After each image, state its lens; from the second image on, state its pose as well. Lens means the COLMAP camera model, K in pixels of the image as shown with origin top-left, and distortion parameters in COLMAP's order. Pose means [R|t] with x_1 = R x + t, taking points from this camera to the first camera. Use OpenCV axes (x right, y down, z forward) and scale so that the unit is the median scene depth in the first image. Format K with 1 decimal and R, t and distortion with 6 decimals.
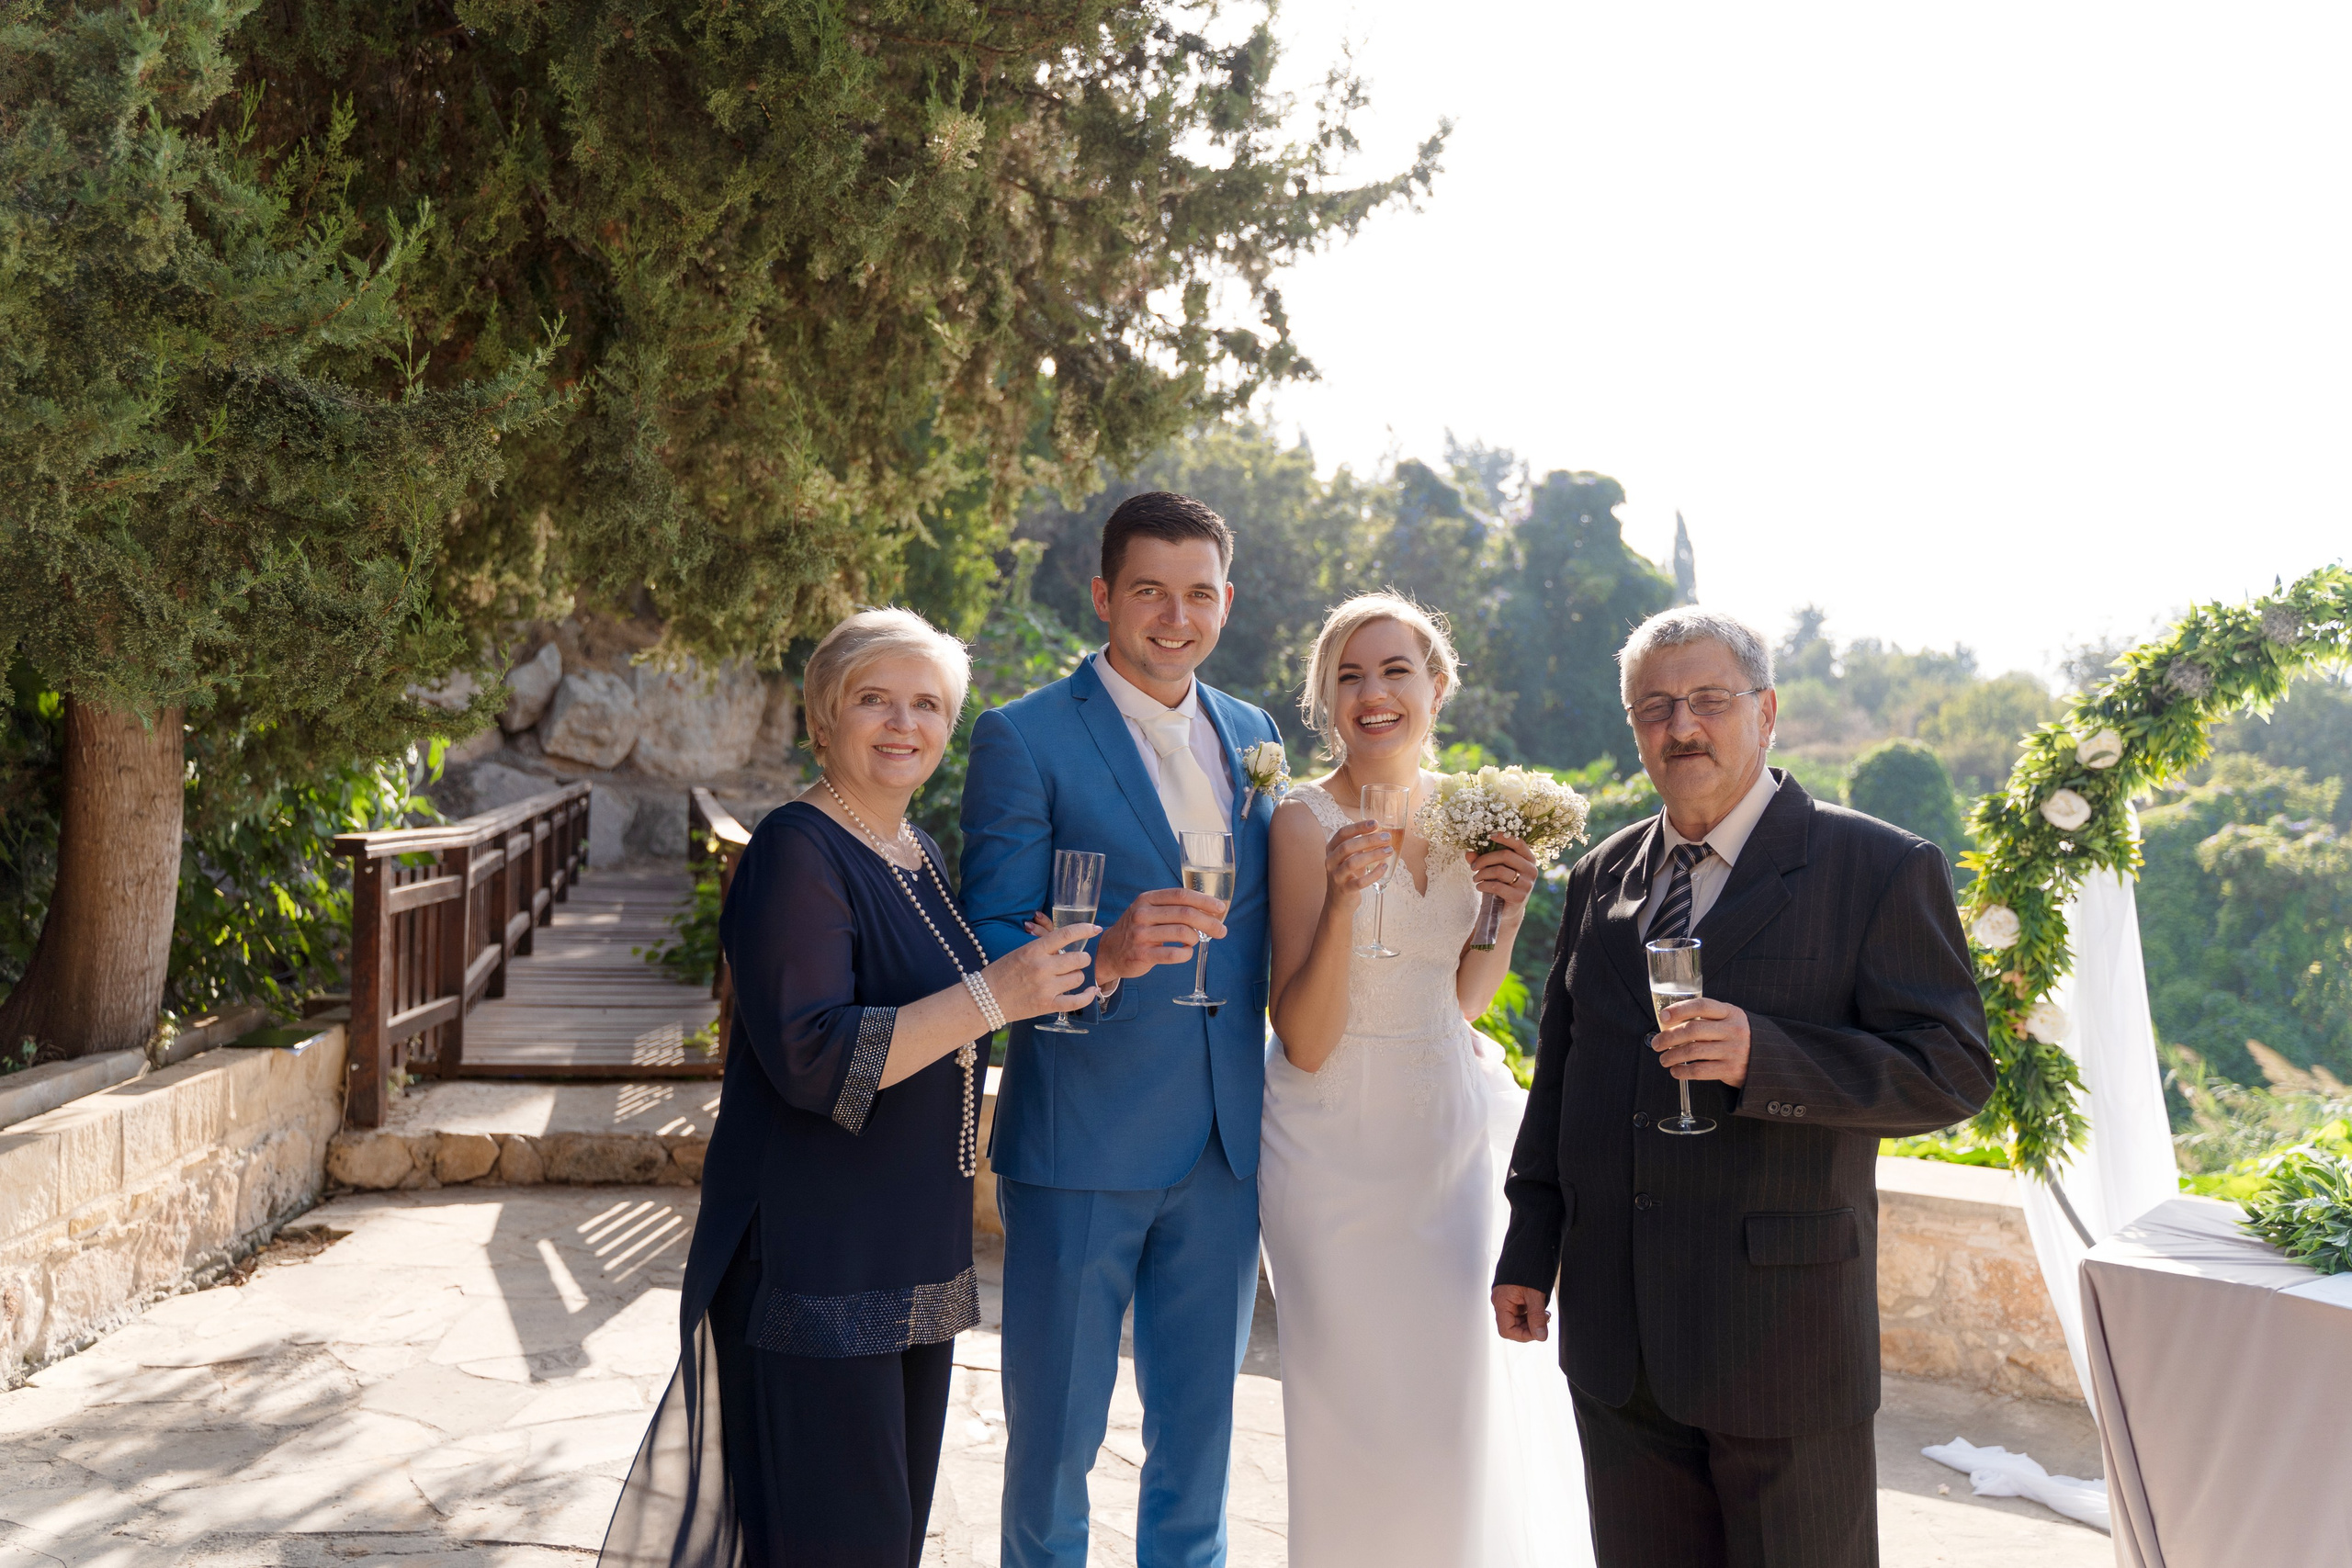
lens RADIAL K [[1871.1, 0, 1176.0], [0, 1871.1, 784.0], [0, 0, 1]] dist [-0.008431, -0.004748]
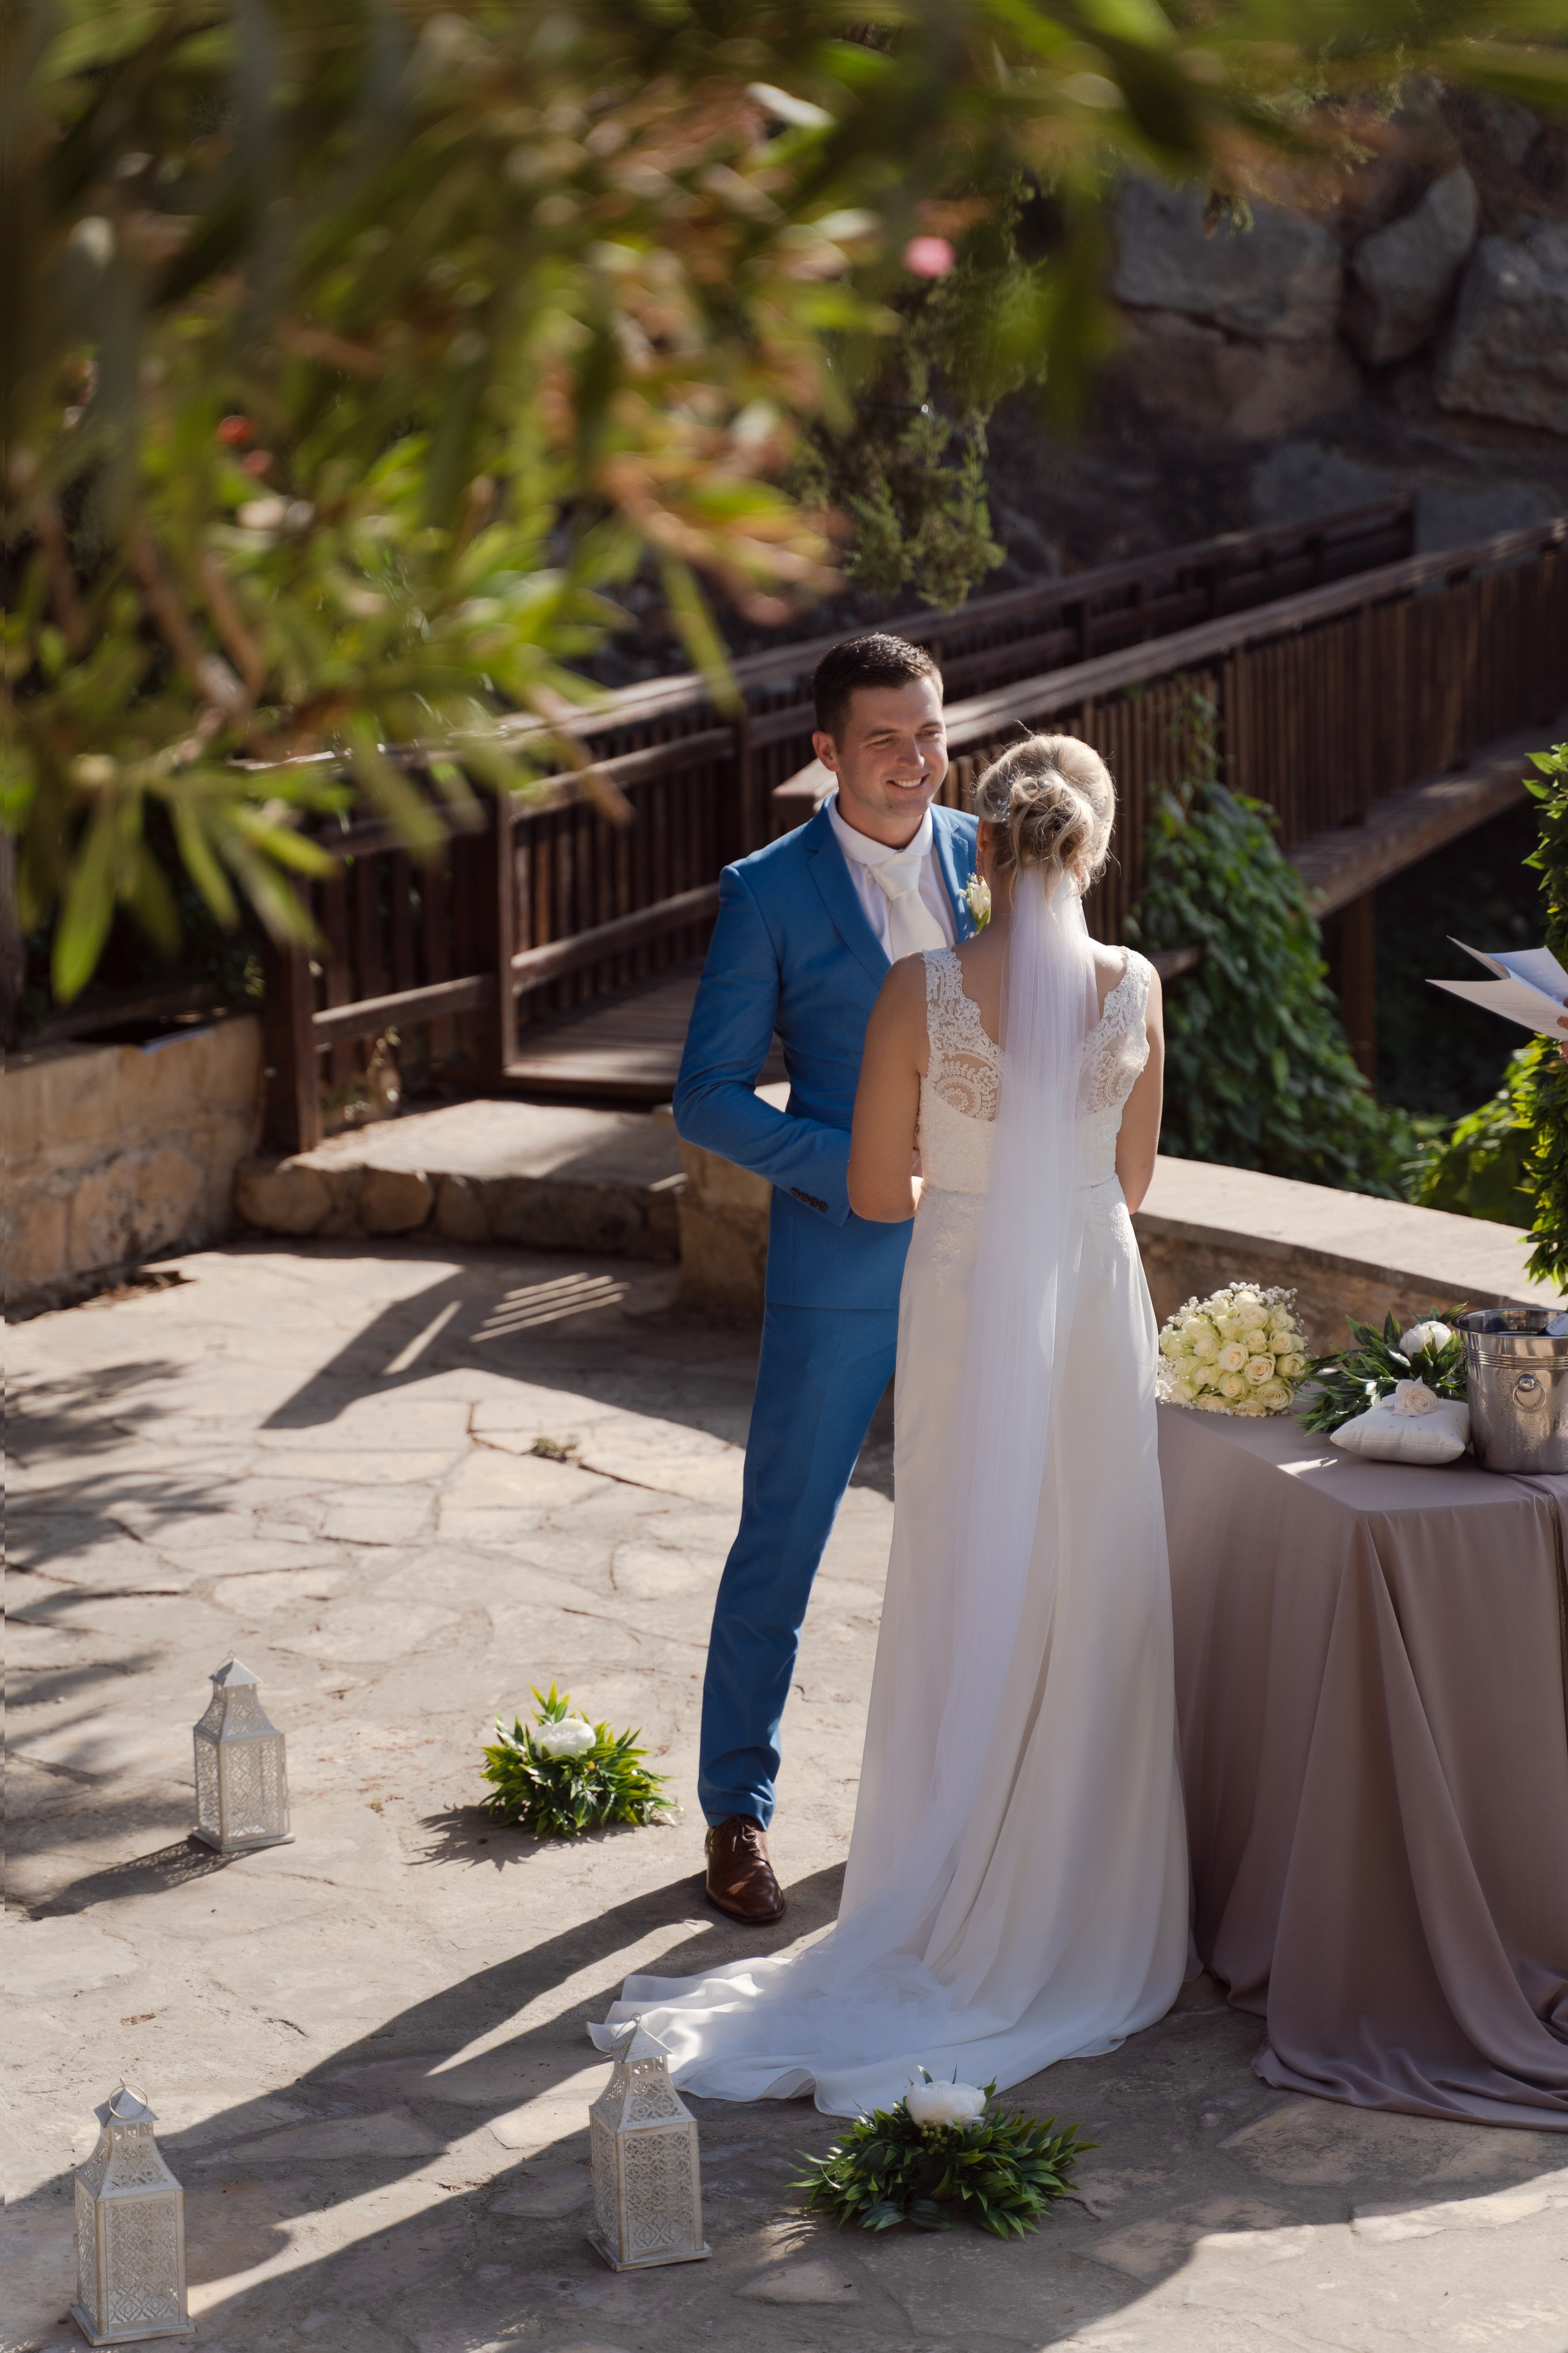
lens RADIAL K [[4948.1, 0, 784.0], [0, 4948.1, 1176.5], [0, 0, 1]] dist [-0.021482, 0.262764]
pose [[0.837156, 0.058943, -0.543778, 0.199953], [0.033187, 0.986871, 0.158065, -0.027564], [0.545956, -0.150371, 0.824209, -0.127389]]
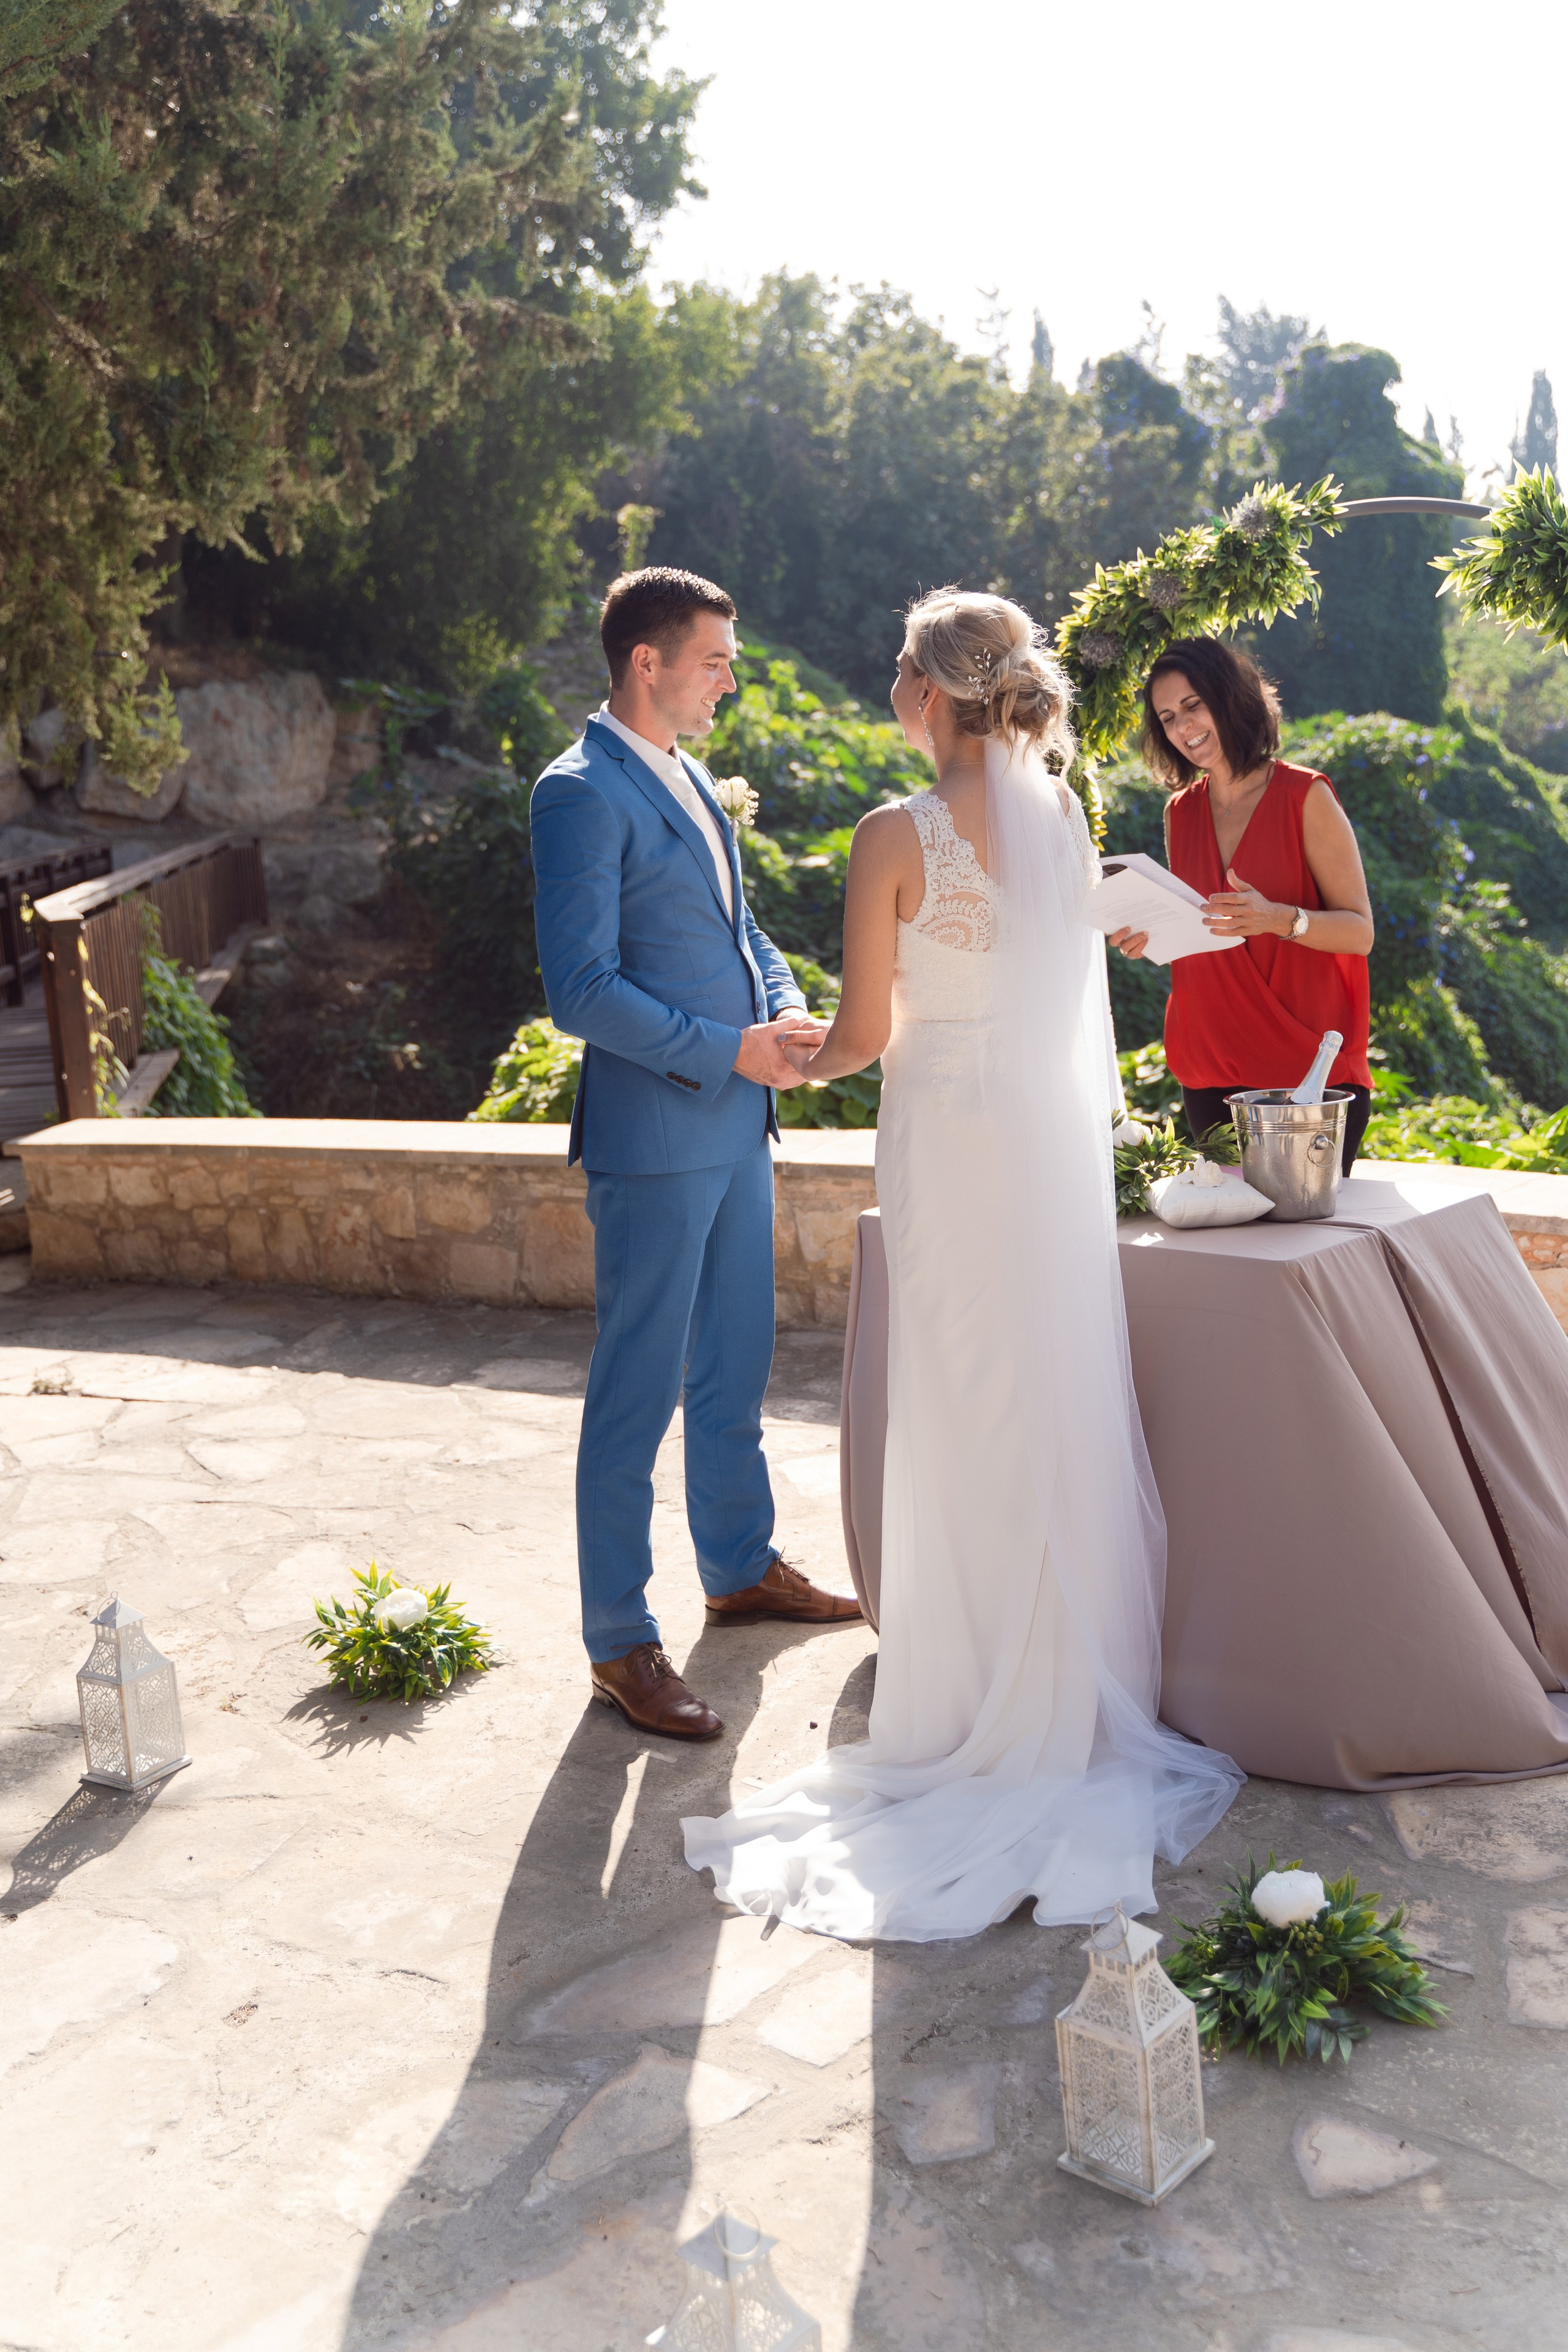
lens RADIAL K [[2218.6, 0, 777.4], [0, 2218.6, 1081.8], [0, 0, 1]] dist [0.004645, -0.008305]
pose [[0.993613, -0.075299, -0.084046, 0.067917], [0.086022, 0.987474, 0.132267, 0.000126], [0.073034, -0.138652, 0.987645, -0.034294]]
